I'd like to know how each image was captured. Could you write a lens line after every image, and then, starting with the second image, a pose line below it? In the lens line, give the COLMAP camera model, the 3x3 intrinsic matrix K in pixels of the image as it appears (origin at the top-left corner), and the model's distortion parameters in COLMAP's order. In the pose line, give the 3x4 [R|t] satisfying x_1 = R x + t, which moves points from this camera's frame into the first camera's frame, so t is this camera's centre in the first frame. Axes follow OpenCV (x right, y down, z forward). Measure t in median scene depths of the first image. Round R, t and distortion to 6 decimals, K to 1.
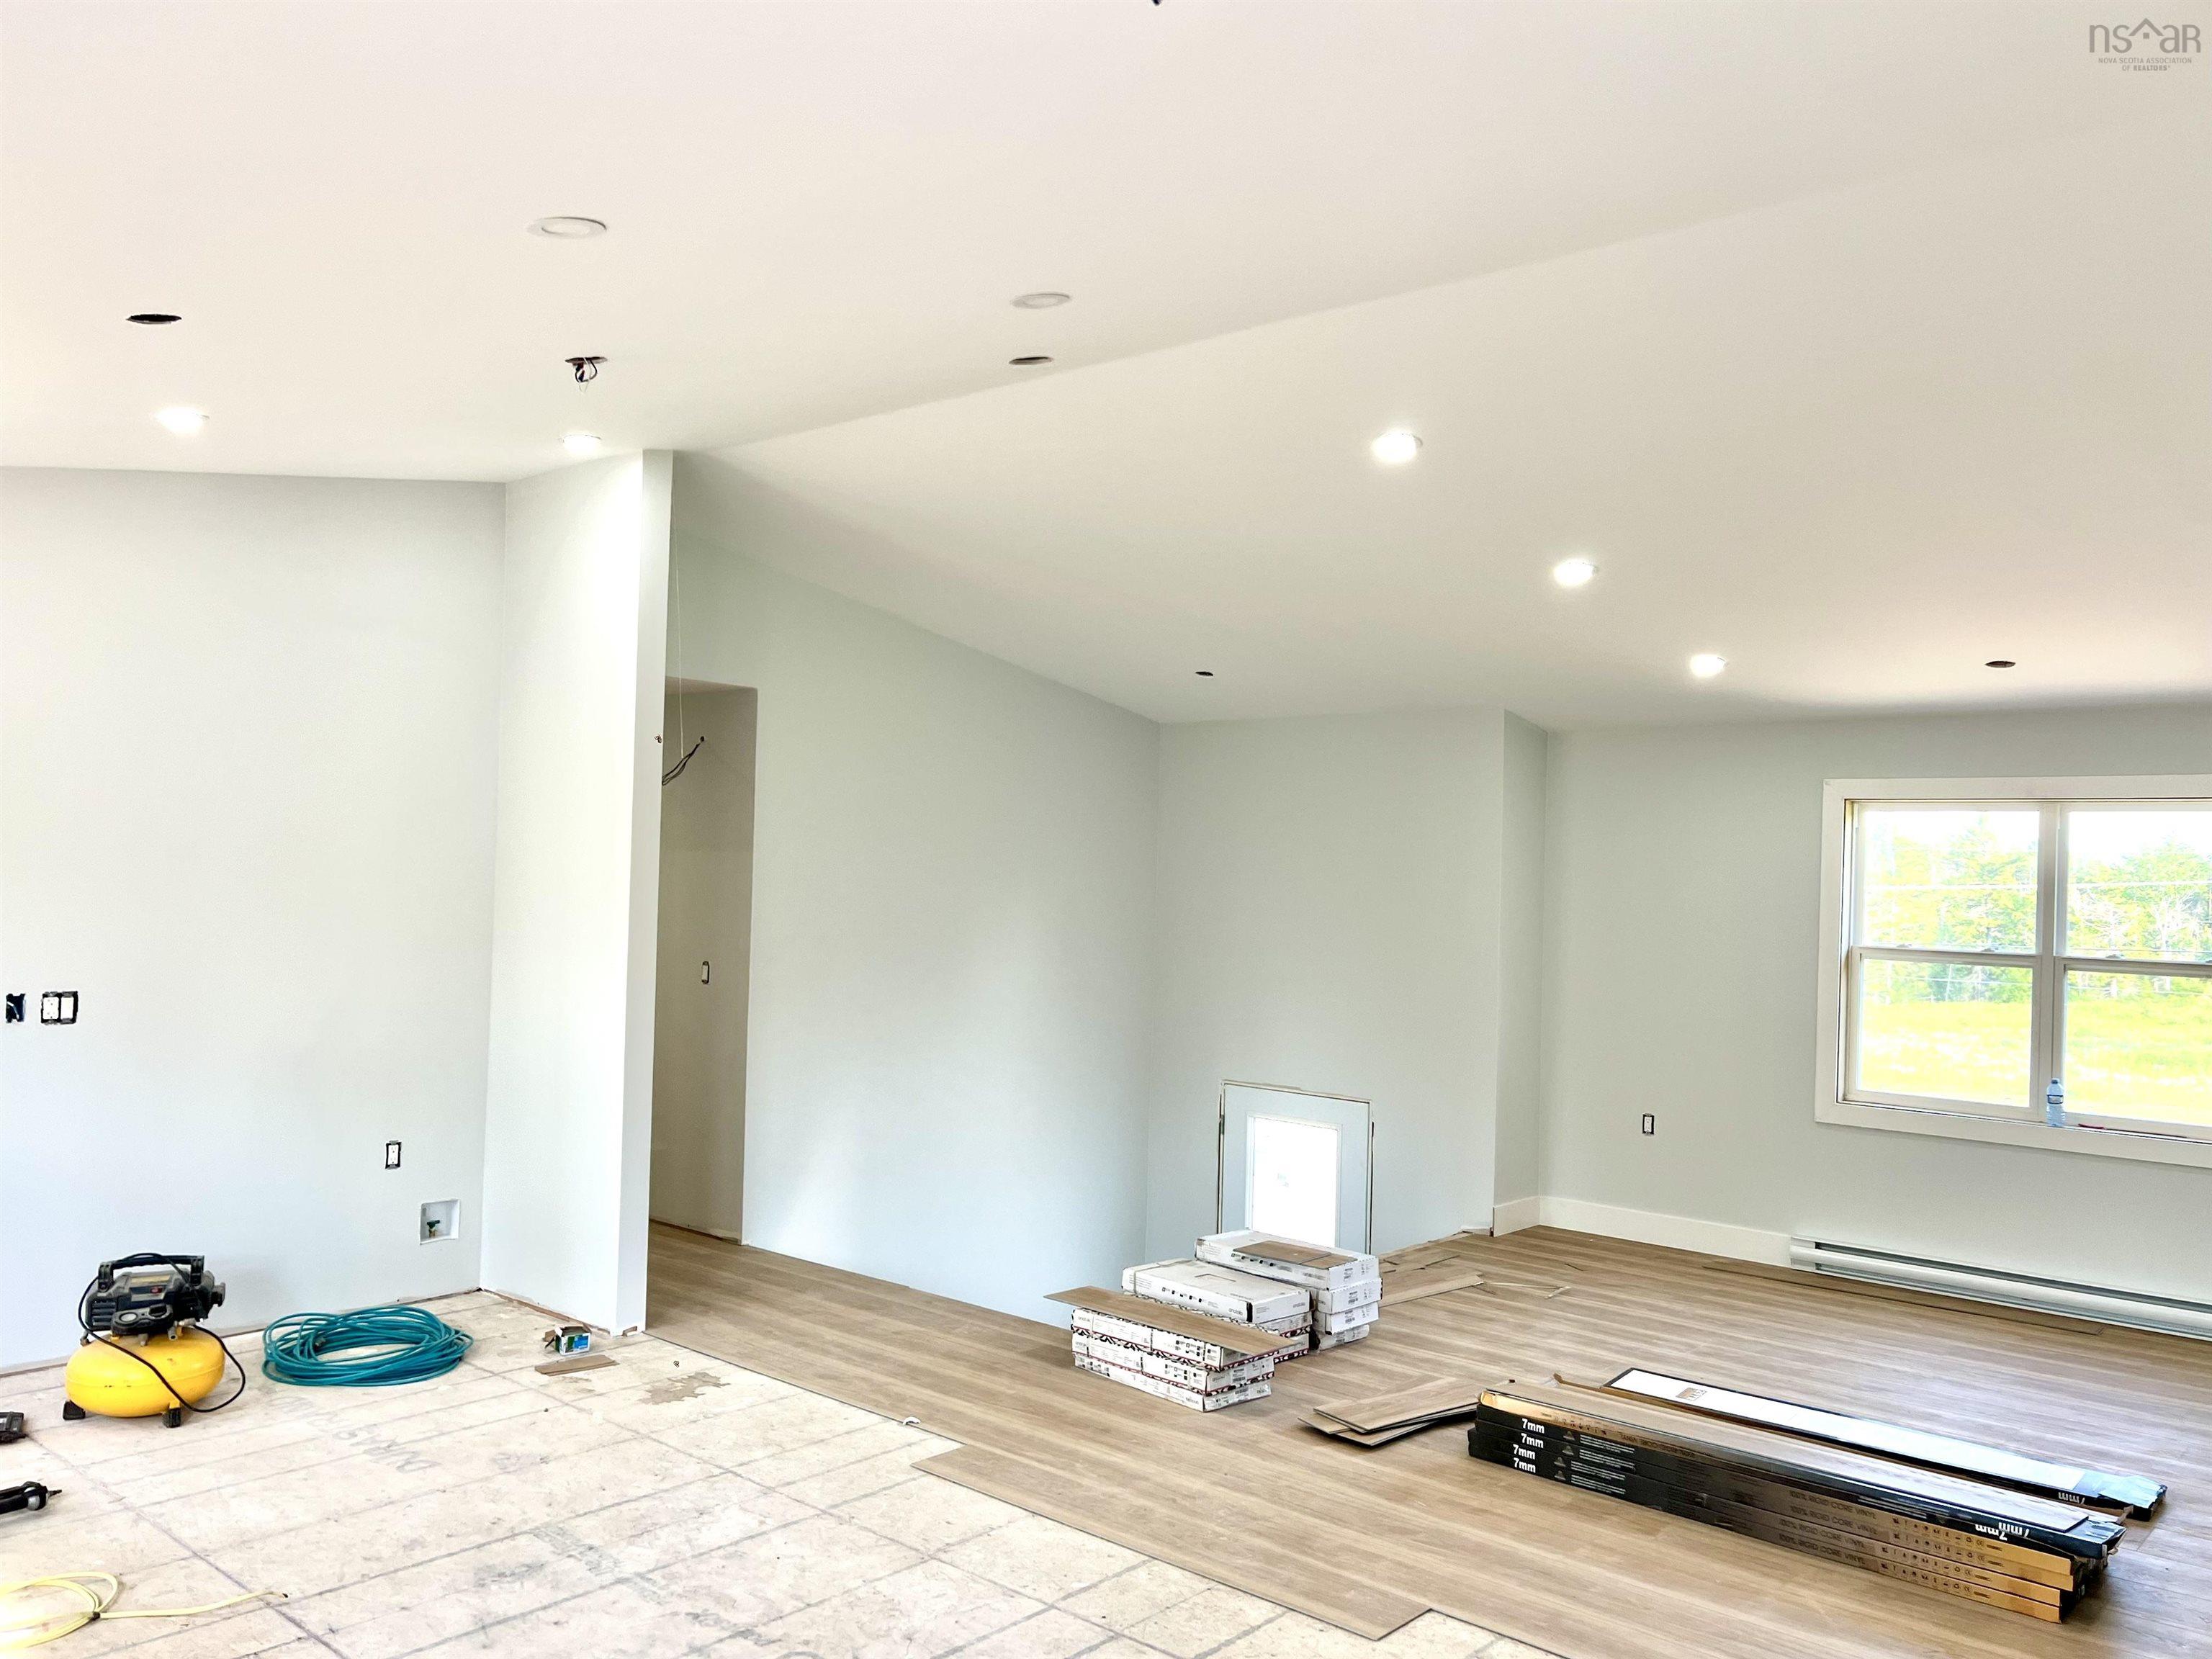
lens RADIAL K [[1738.3, 0, 1106.0], [0, 1738.3, 829.5], [0, 0, 1]] dist [-0.000539, -0.000377]
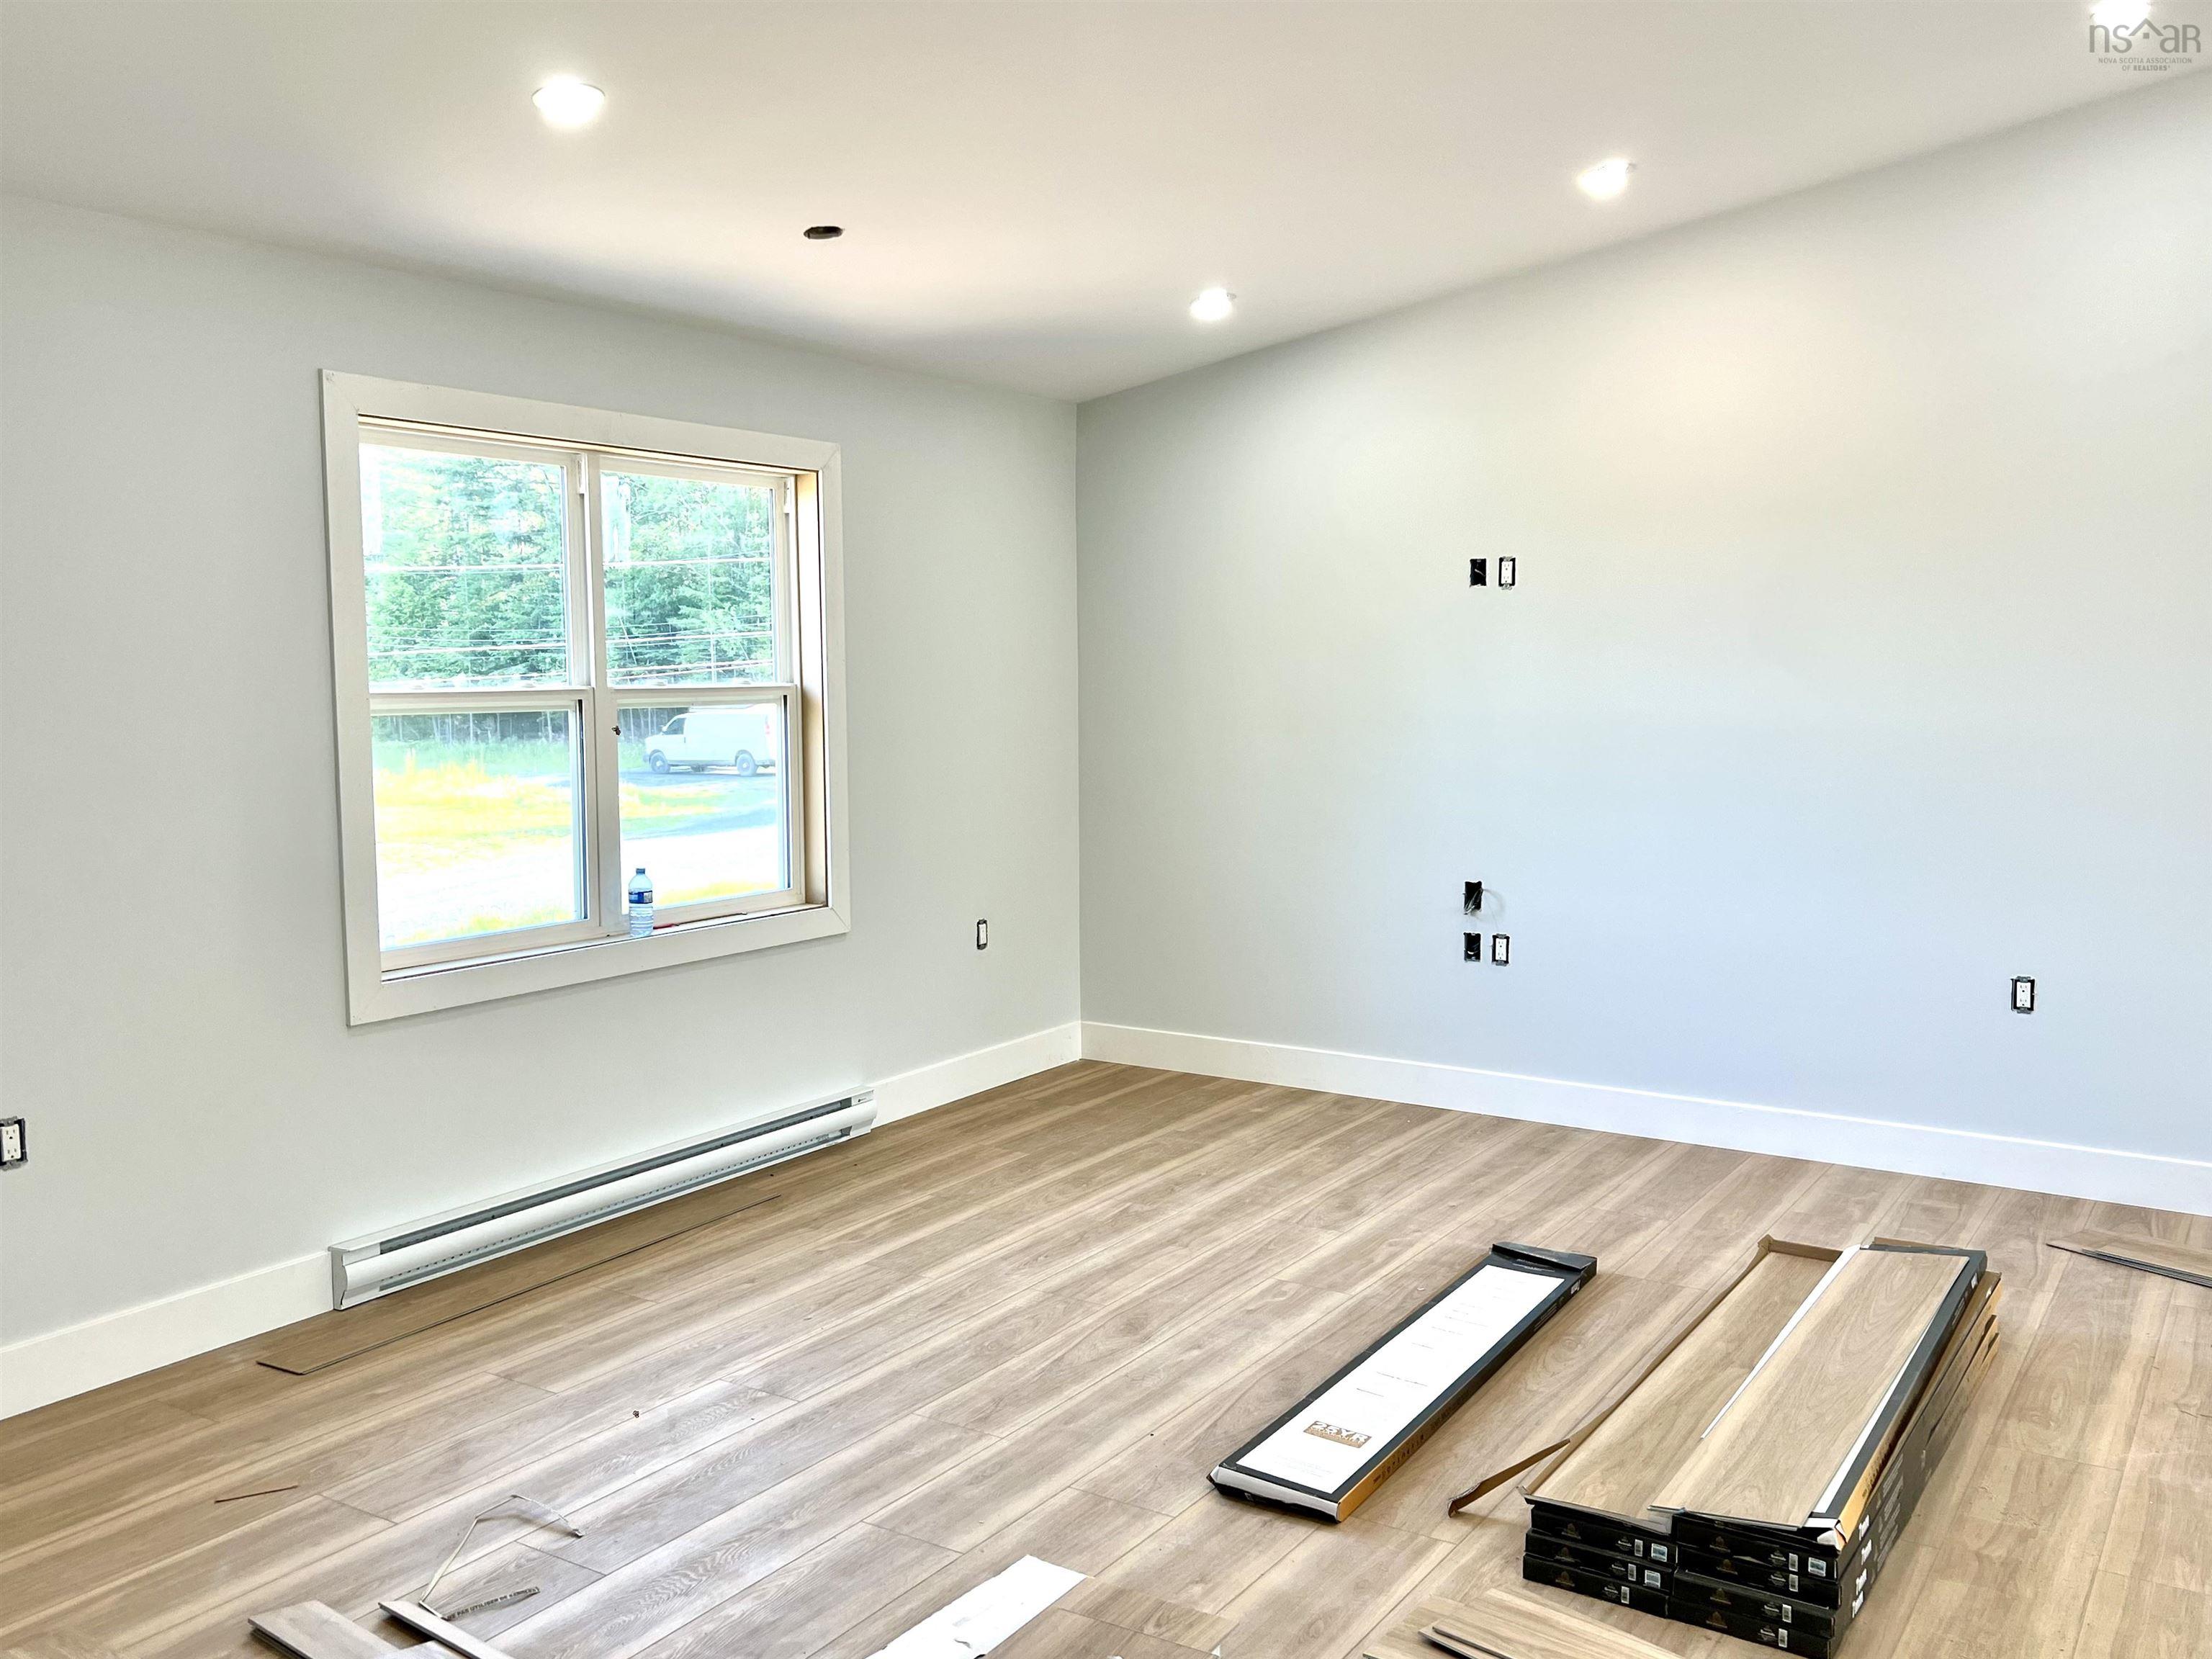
lens RADIAL K [[1835.8, 0, 1106.0], [0, 1835.8, 829.5], [0, 0, 1]] dist [0.001827, 0.001668]
pose [[-0.132906, -0.115856, 0.984334, -0.200098], [-0.012415, 0.993261, 0.115230, 0.048427], [-0.991051, 0.003094, -0.133449, 1.004167]]
